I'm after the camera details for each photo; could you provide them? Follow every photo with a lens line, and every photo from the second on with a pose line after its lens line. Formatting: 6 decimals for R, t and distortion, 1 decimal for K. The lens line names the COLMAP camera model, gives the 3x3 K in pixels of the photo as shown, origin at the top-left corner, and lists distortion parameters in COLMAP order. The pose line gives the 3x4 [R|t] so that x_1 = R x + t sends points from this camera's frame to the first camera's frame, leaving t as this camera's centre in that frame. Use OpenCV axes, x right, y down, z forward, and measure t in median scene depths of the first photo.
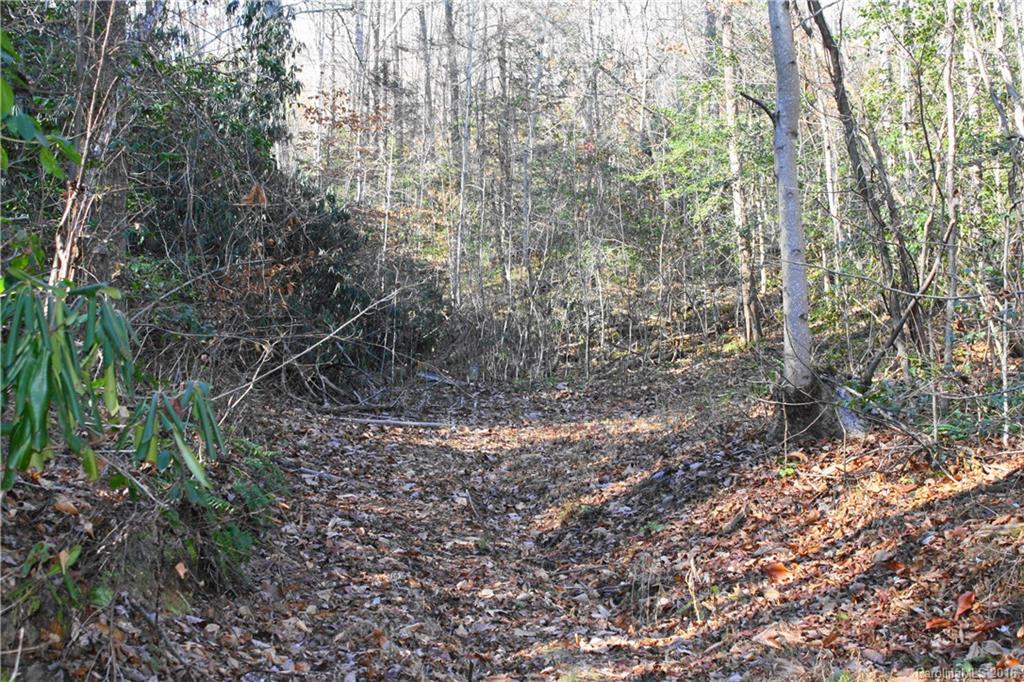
lens RADIAL K [[1633.5, 0, 512.0], [0, 1633.5, 341.0], [0, 0, 1]] dist [0.001765, 0.000000]
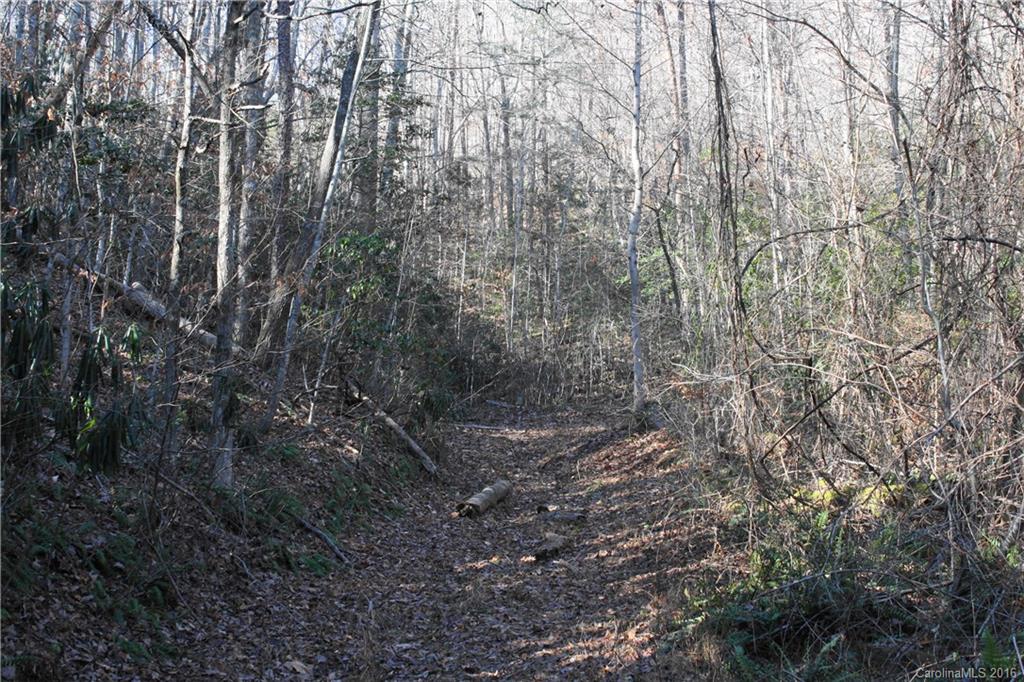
lens RADIAL K [[1633.5, 0, 512.0], [0, 1633.5, 342.0], [0, 0, 1]] dist [0.001765, 0.000000]
pose [[0.999413, 0.005297, -0.033855, 0.031637], [-0.005727, 0.999904, -0.012596, -0.023759], [0.033785, 0.012783, 0.999347, -0.846650]]
